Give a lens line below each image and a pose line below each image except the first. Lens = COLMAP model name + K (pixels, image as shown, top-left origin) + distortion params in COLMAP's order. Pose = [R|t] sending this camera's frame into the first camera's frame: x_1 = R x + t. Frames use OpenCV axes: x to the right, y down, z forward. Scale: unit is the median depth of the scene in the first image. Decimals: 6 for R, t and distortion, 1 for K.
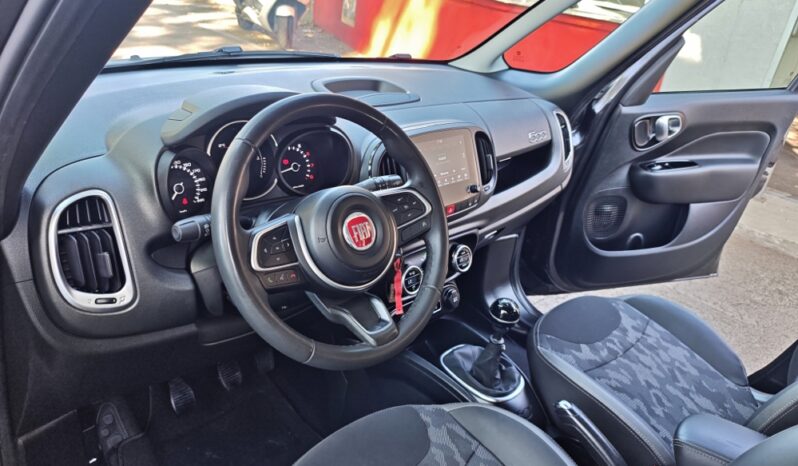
lens RADIAL K [[574.4, 0, 393.3], [0, 574.4, 221.7], [0, 0, 1]] dist [-0.011112, -0.003232]
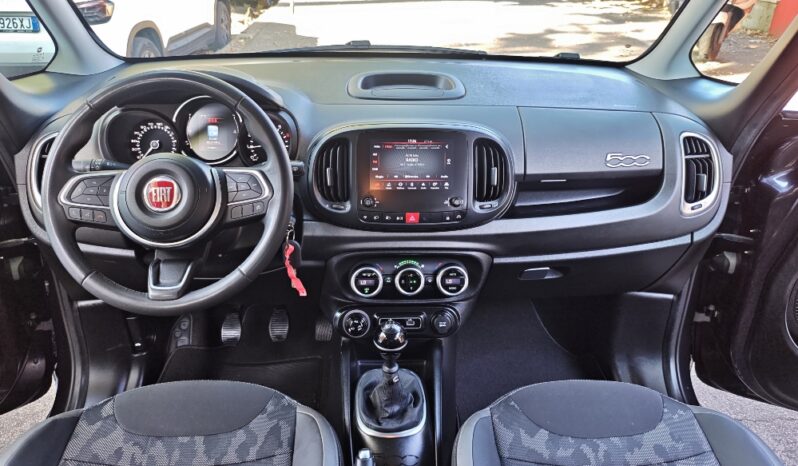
lens RADIAL K [[583.7, 0, 399.0], [0, 583.7, 233.0], [0, 0, 1]] dist [0.002683, -0.002012]
pose [[0.747992, 0.212432, -0.628793, 0.595777], [-0.215848, 0.973753, 0.072207, -0.052923], [0.627628, 0.081713, 0.774213, 0.248721]]
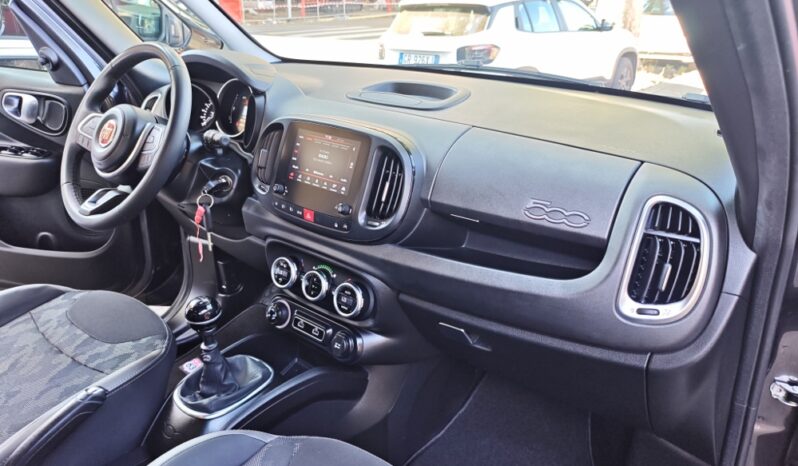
lens RADIAL K [[574.4, 0, 393.3], [0, 574.4, 221.7], [0, 0, 1]] dist [-0.011112, -0.003232]
pose [[0.124013, 0.262290, -0.956987, 0.839792], [-0.412125, 0.890930, 0.190779, -0.203911], [0.902648, 0.370739, 0.218583, 0.832043]]
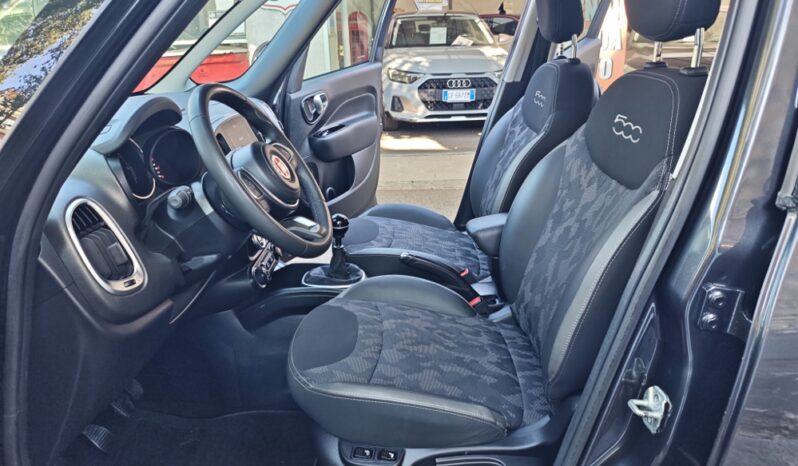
lens RADIAL K [[574.4, 0, 393.3], [0, 574.4, 221.7], [0, 0, 1]] dist [-0.011112, -0.003232]
pose [[0.708941, -0.353525, 0.610265, -0.458996], [0.395596, 0.915684, 0.070892, 0.088765], [-0.583872, 0.191160, 0.789019, -0.149022]]
